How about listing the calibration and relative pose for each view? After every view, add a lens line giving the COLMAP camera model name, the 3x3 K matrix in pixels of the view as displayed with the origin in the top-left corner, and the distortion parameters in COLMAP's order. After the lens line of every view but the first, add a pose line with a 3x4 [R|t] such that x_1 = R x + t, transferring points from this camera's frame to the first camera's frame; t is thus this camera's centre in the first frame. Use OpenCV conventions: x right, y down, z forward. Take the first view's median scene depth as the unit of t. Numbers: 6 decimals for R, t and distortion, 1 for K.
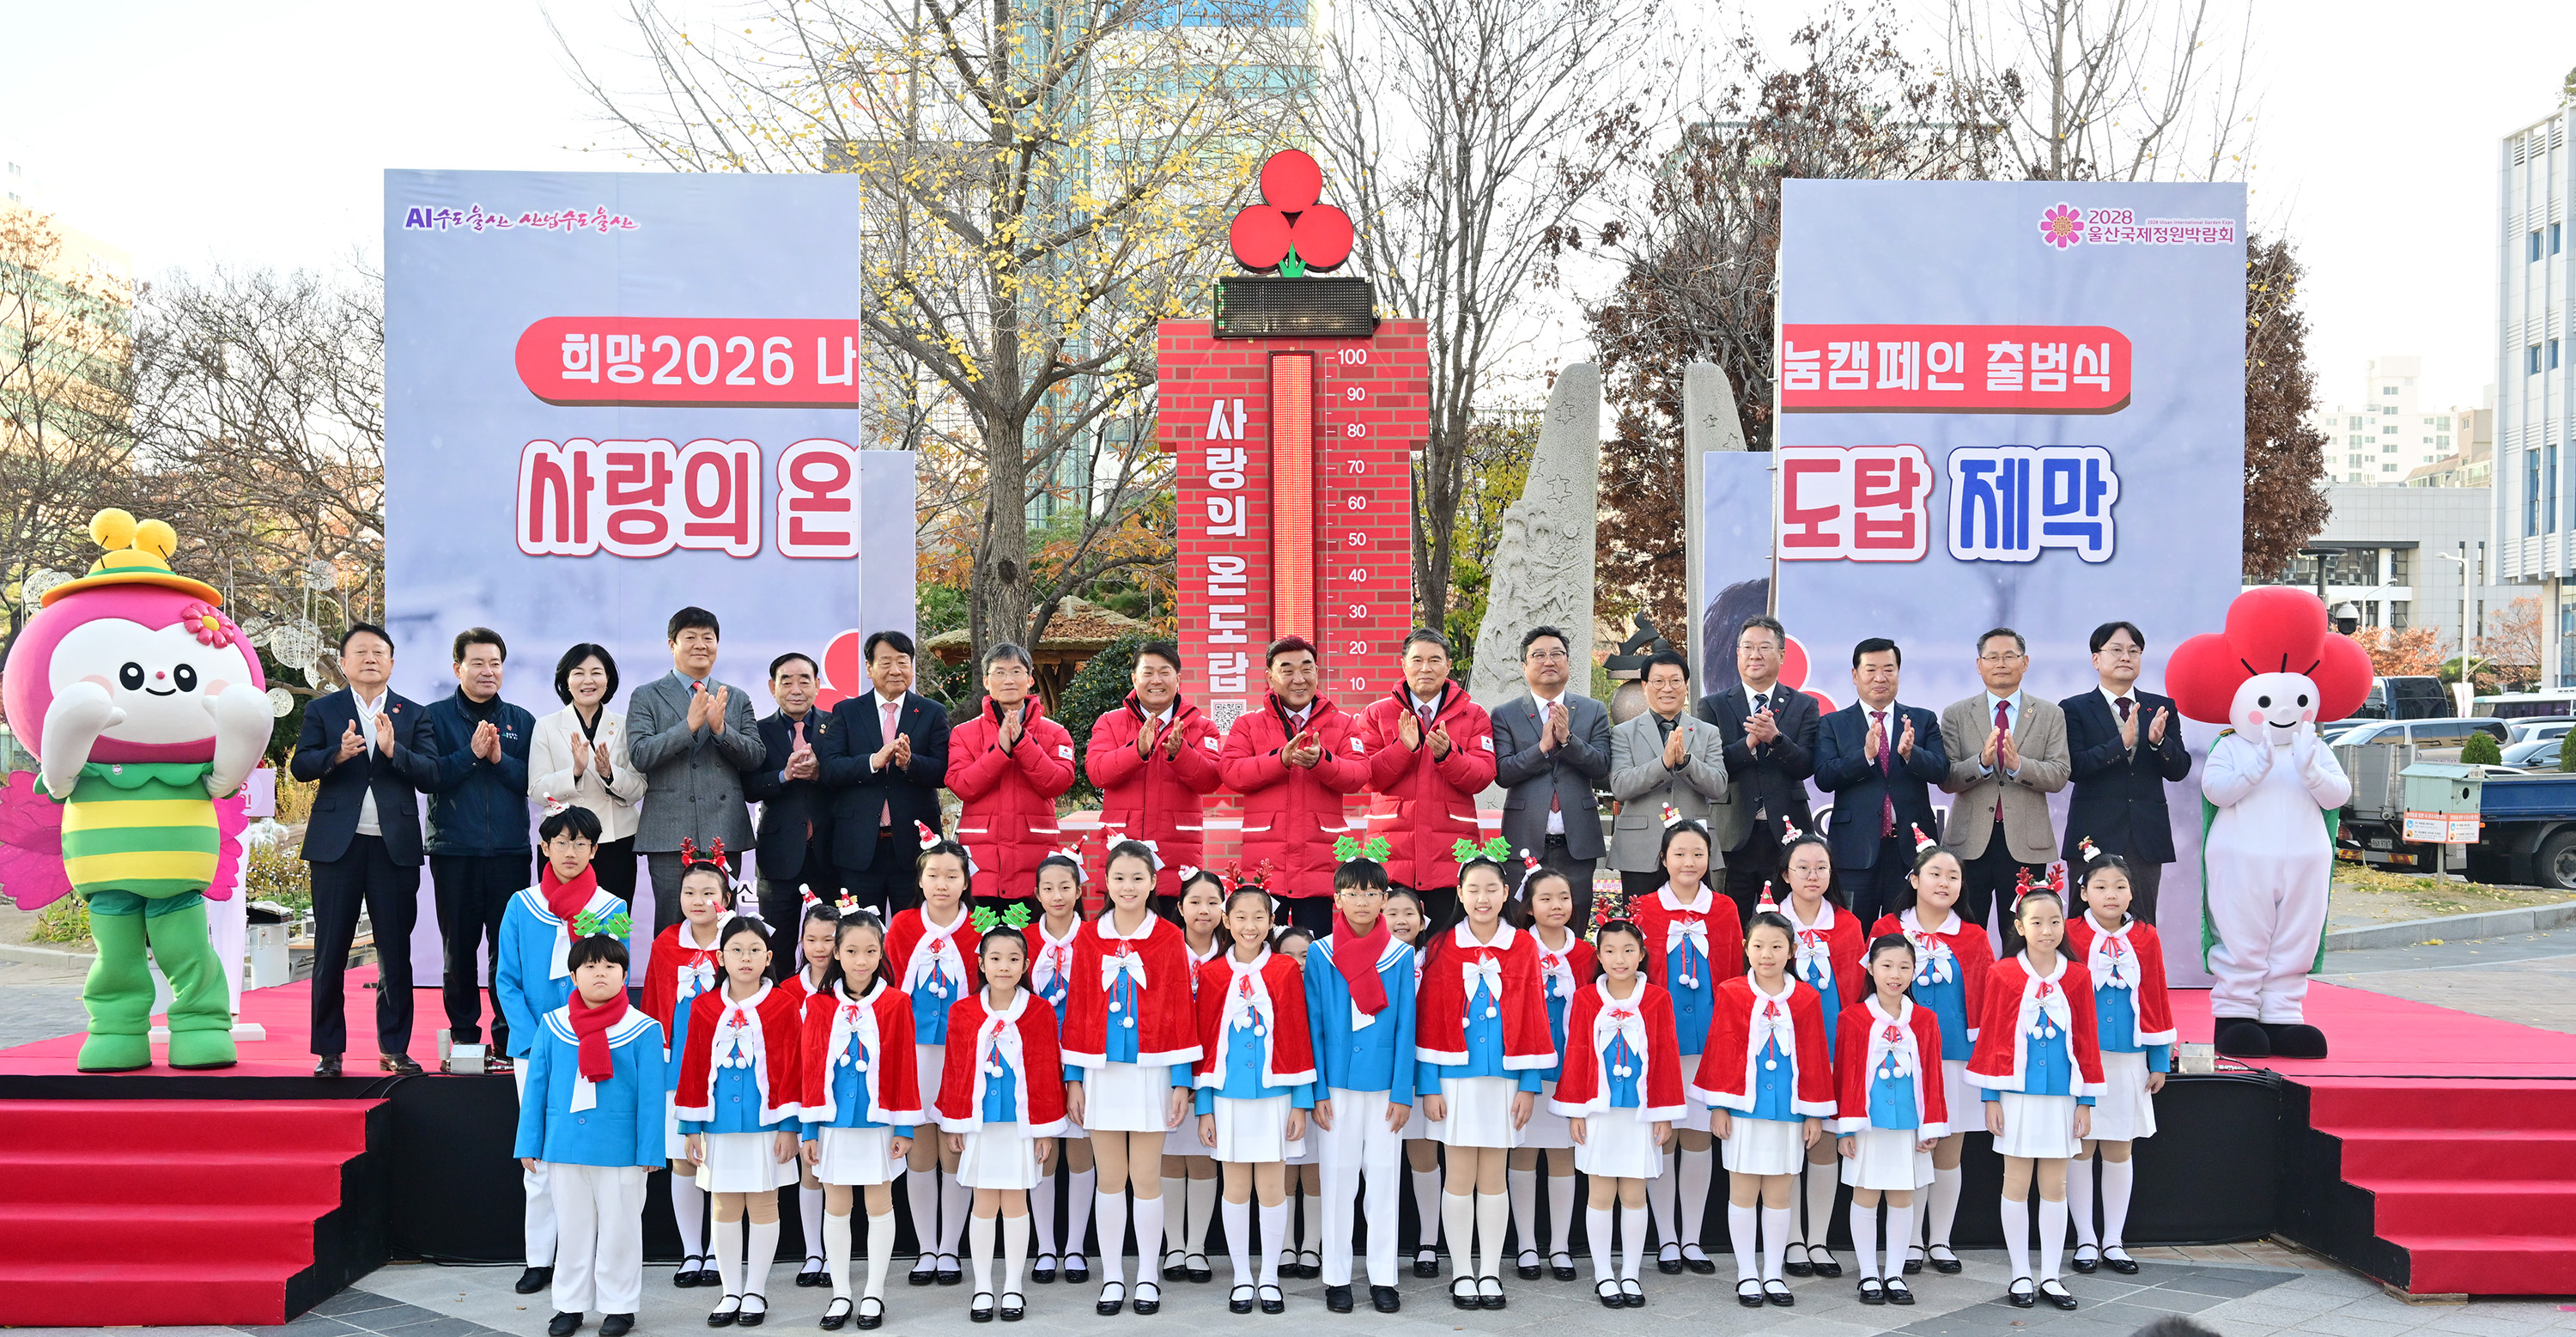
lens RADIAL K [[2654.2, 0, 1278.0], [0, 2654.2, 774.3], [0, 0, 1]] dist [0.016443, 0.001768]
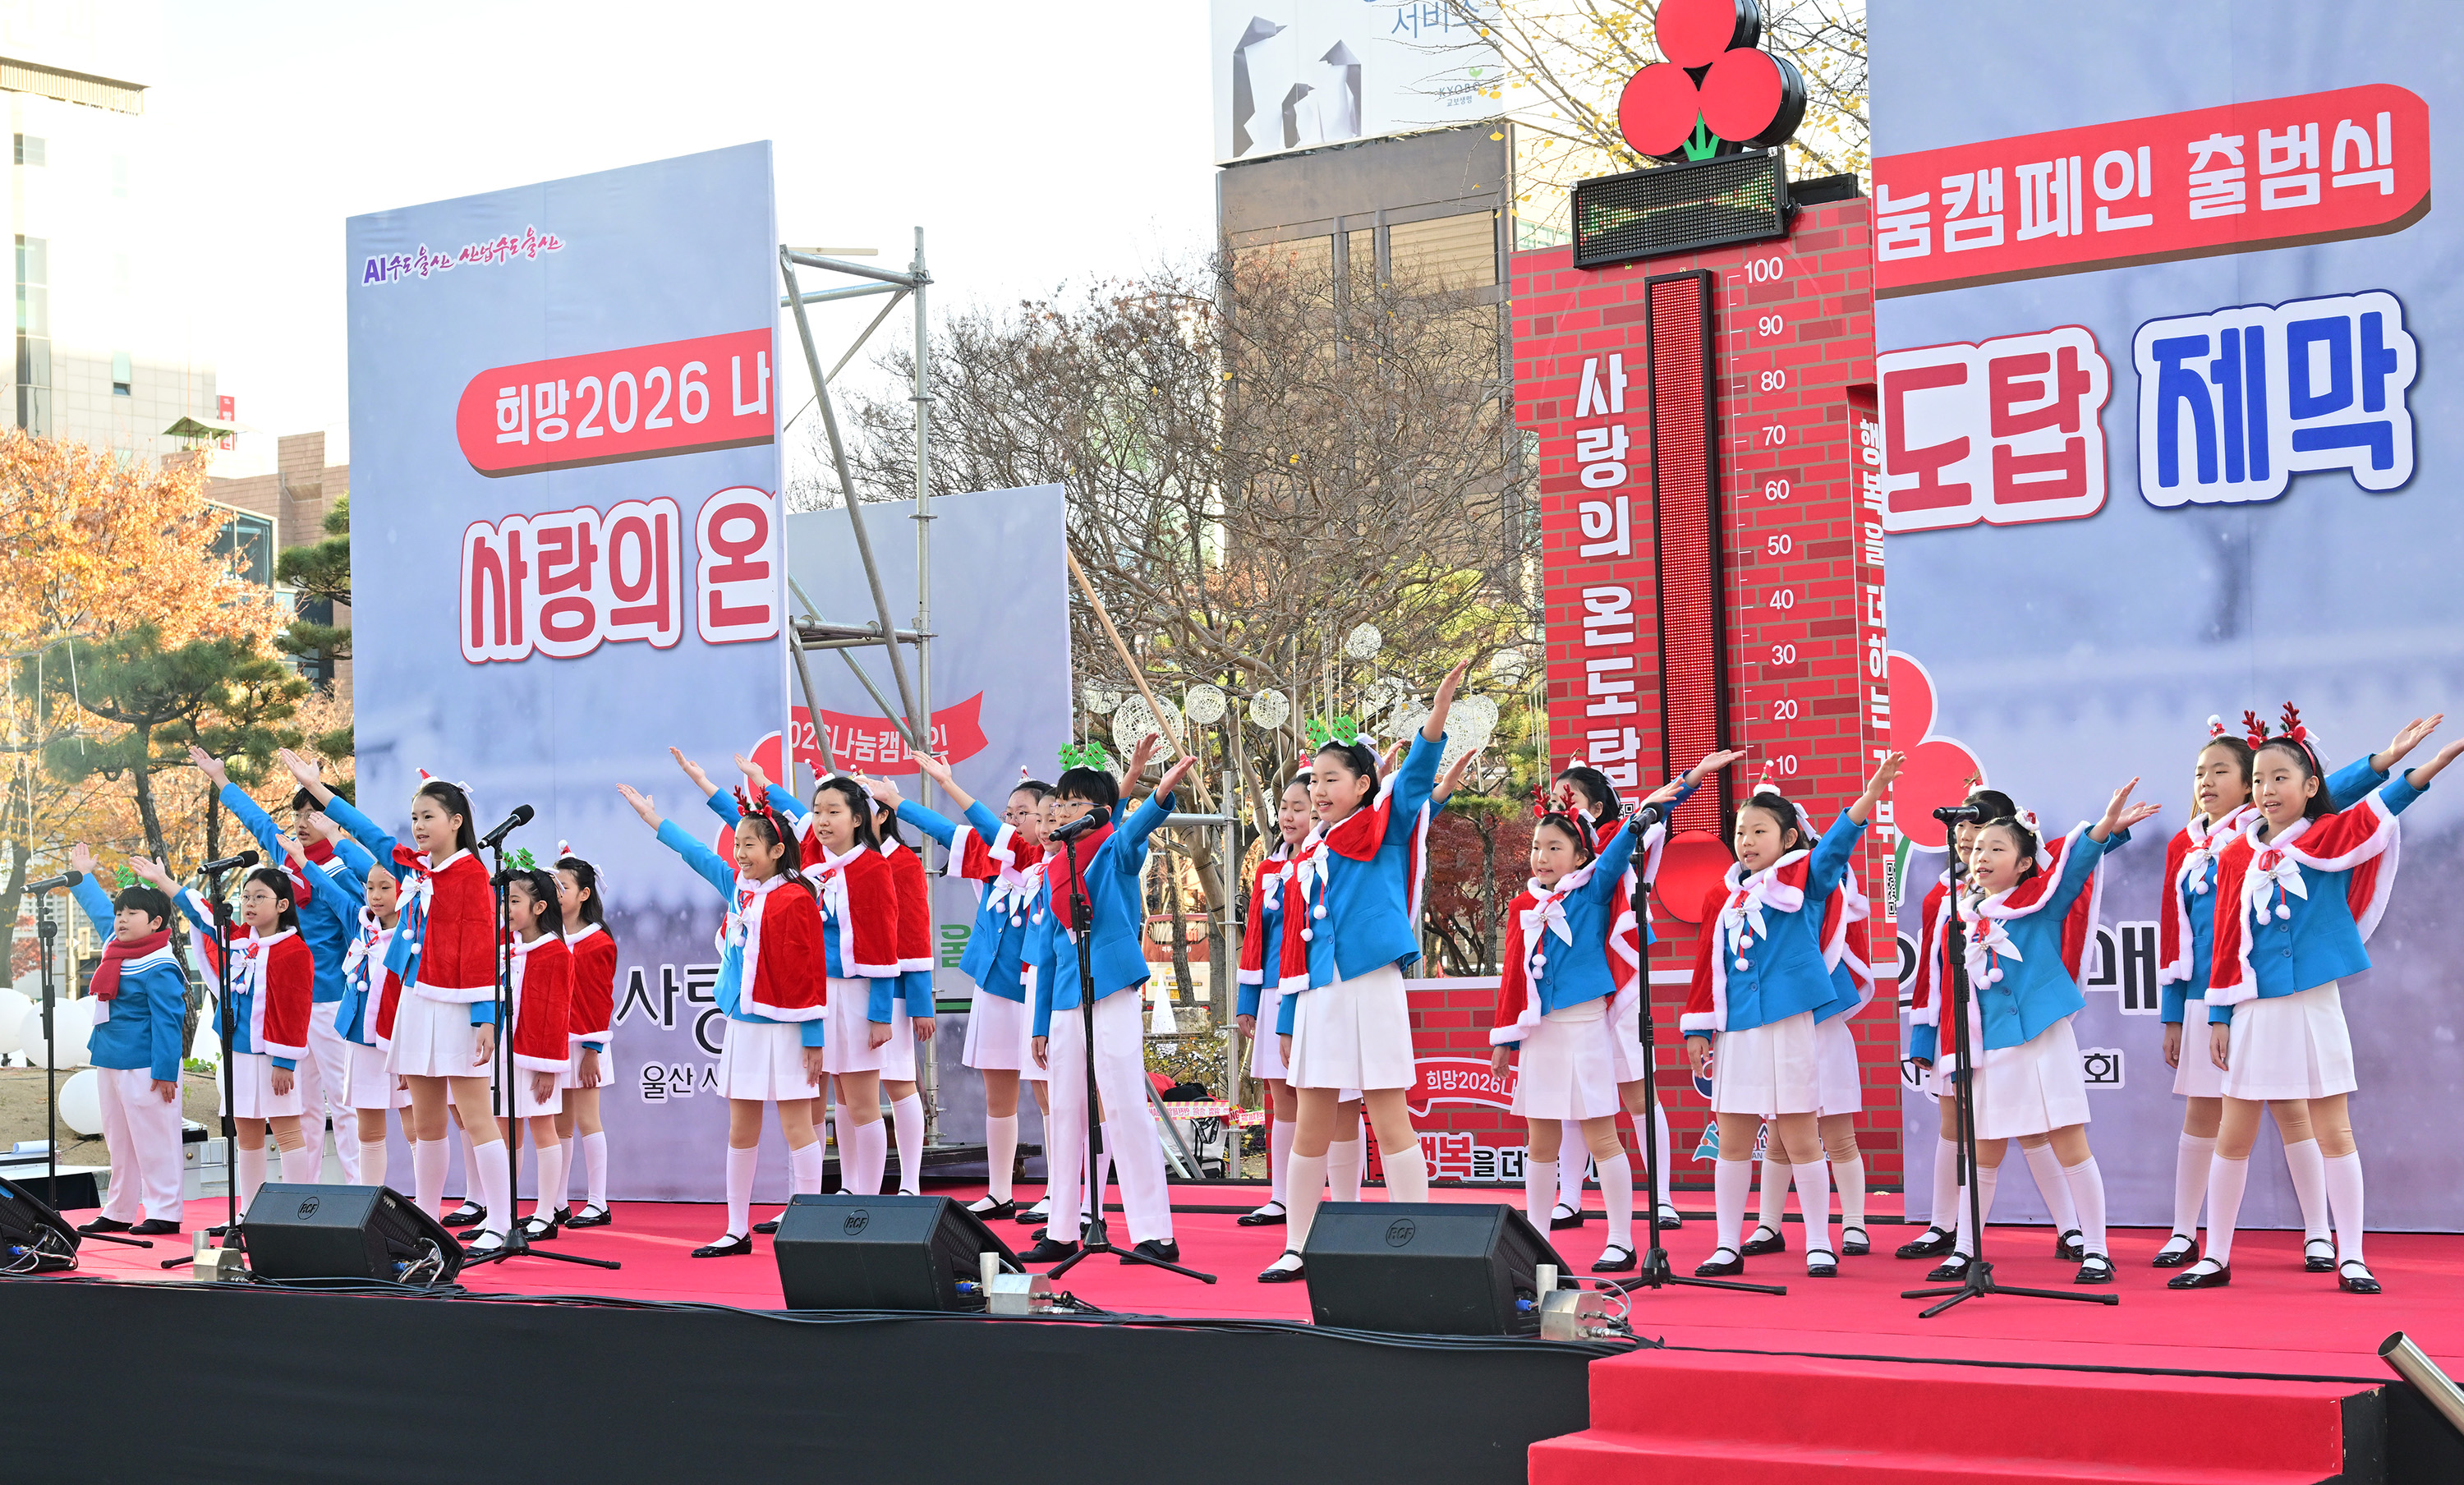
lens RADIAL K [[3970.3, 0, 1232.0], [0, 3970.3, 742.5], [0, 0, 1]] dist [-0.009136, -0.043450]
pose [[0.805513, -0.056985, -0.589831, 0.496468], [0.024684, 0.997728, -0.062683, 0.018229], [0.592064, 0.035933, 0.805090, 0.132944]]
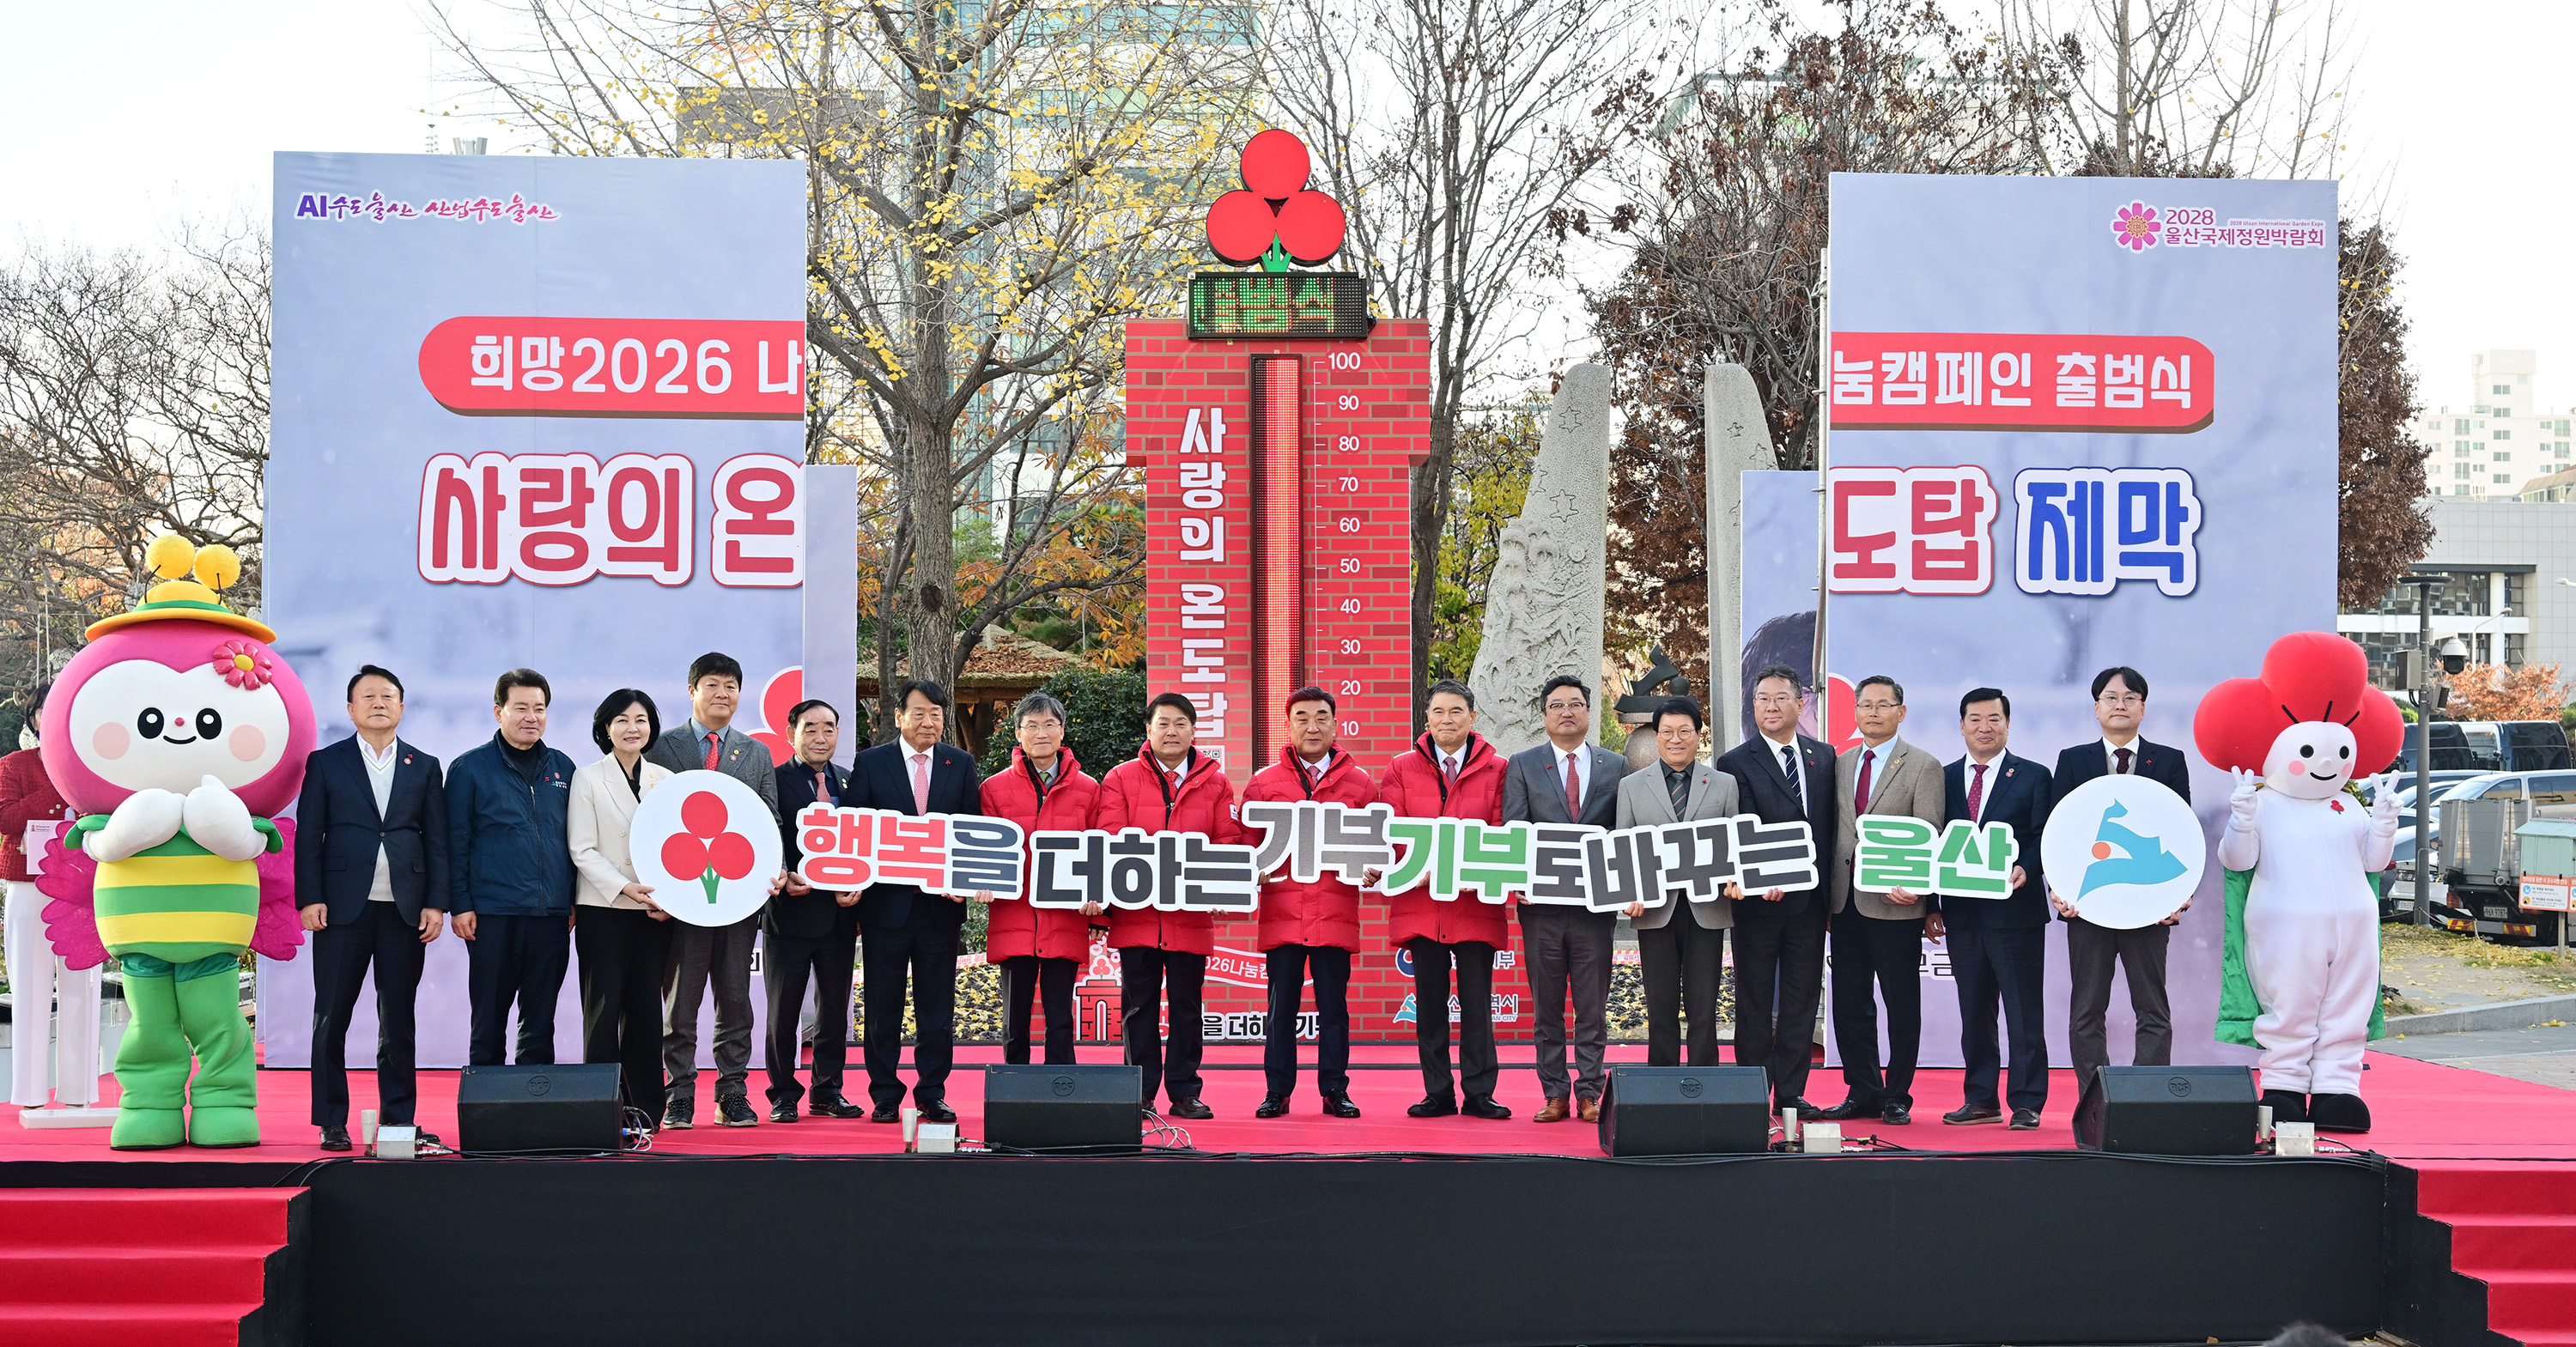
lens RADIAL K [[3138.7, 0, 1291.1], [0, 3138.7, 724.2], [0, 0, 1]] dist [0.005056, -0.001714]
pose [[0.999644, 0.002230, 0.026599, -0.017620], [-0.001304, 0.999394, -0.034786, 0.000988], [-0.026660, 0.034739, 0.999041, -0.045823]]
